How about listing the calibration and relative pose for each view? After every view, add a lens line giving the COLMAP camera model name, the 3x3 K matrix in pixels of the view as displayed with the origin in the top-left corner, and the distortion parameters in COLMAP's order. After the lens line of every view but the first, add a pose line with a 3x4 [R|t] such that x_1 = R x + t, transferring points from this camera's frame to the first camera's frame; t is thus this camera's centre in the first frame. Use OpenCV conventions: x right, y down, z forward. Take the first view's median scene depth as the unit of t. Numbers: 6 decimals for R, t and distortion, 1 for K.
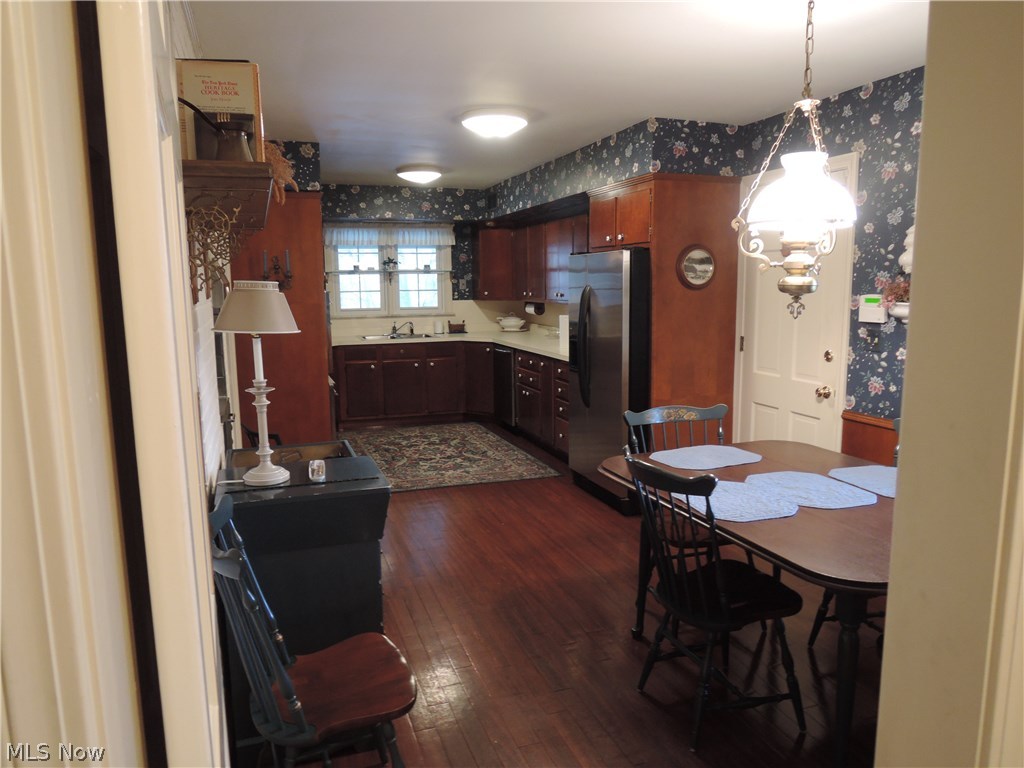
lens RADIAL K [[730.7, 0, 512.0], [0, 730.7, 384.0], [0, 0, 1]] dist [-0.030095, 0.011940]
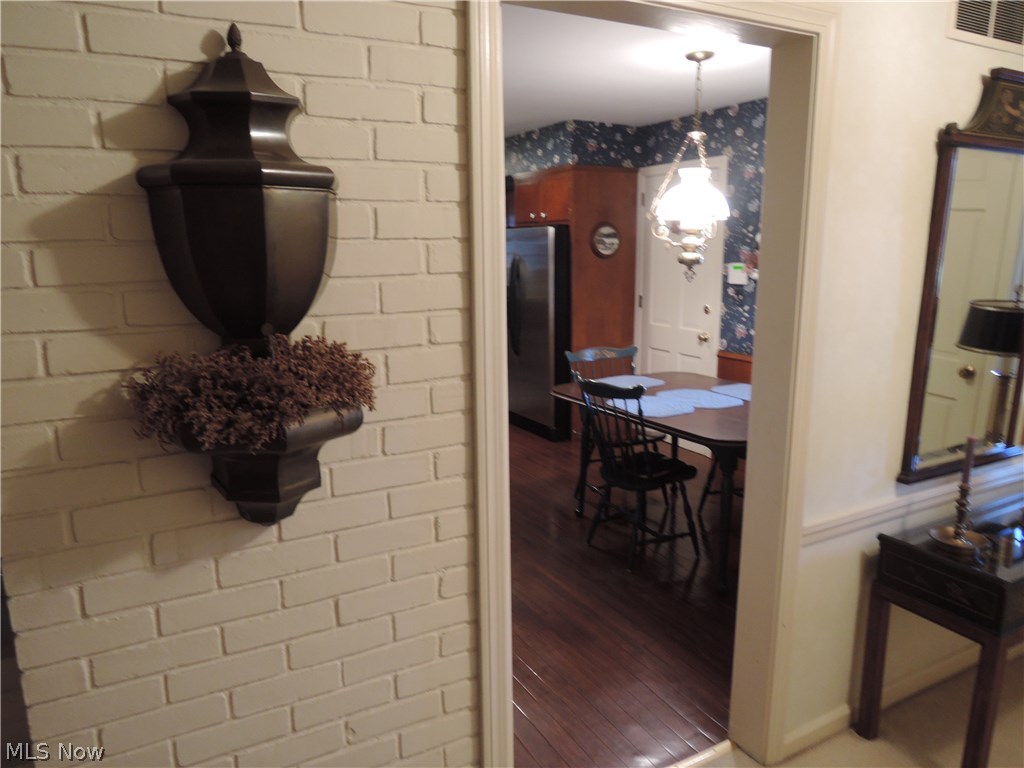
lens RADIAL K [[728.2, 0, 512.0], [0, 728.2, 384.0], [0, 0, 1]] dist [-0.036872, 0.005769]
pose [[0.986642, -0.028753, 0.160346, -0.085304], [0.020558, 0.998407, 0.052535, 0.013020], [-0.161601, -0.048536, 0.985662, -0.164762]]
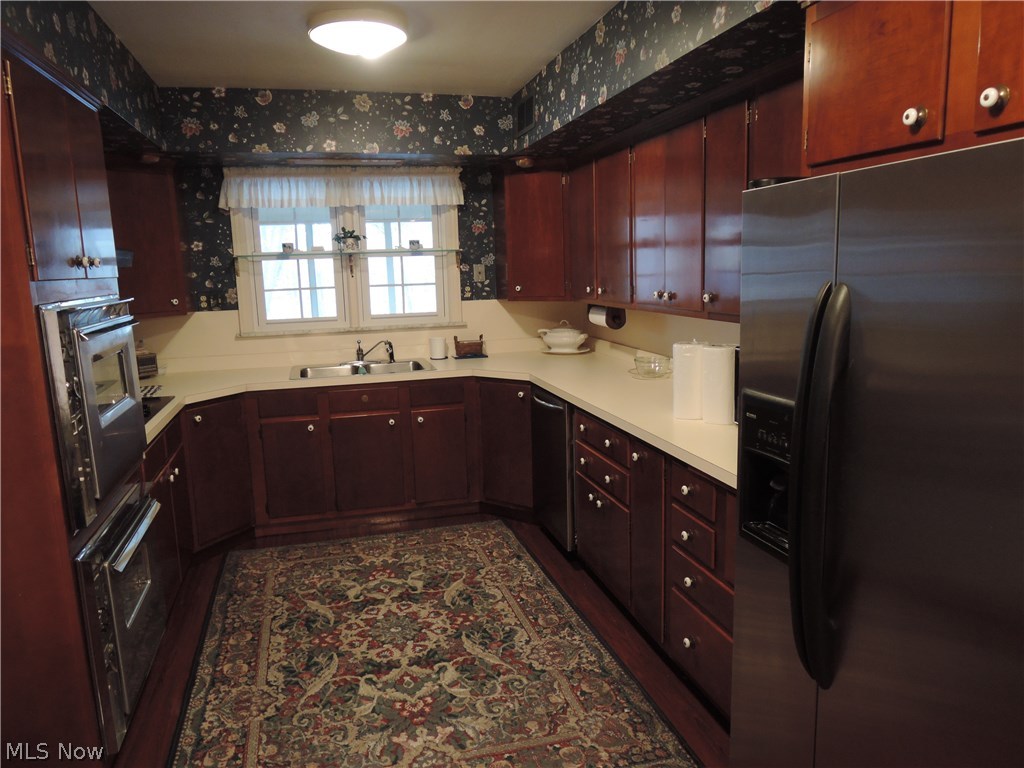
lens RADIAL K [[730.7, 0, 512.0], [0, 730.7, 384.0], [0, 0, 1]] dist [-0.030095, 0.011940]
pose [[0.997622, -0.007241, -0.068543, -0.002726], [0.008909, 0.999671, 0.024054, -0.085598], [0.068346, -0.024608, 0.997358, 0.580644]]
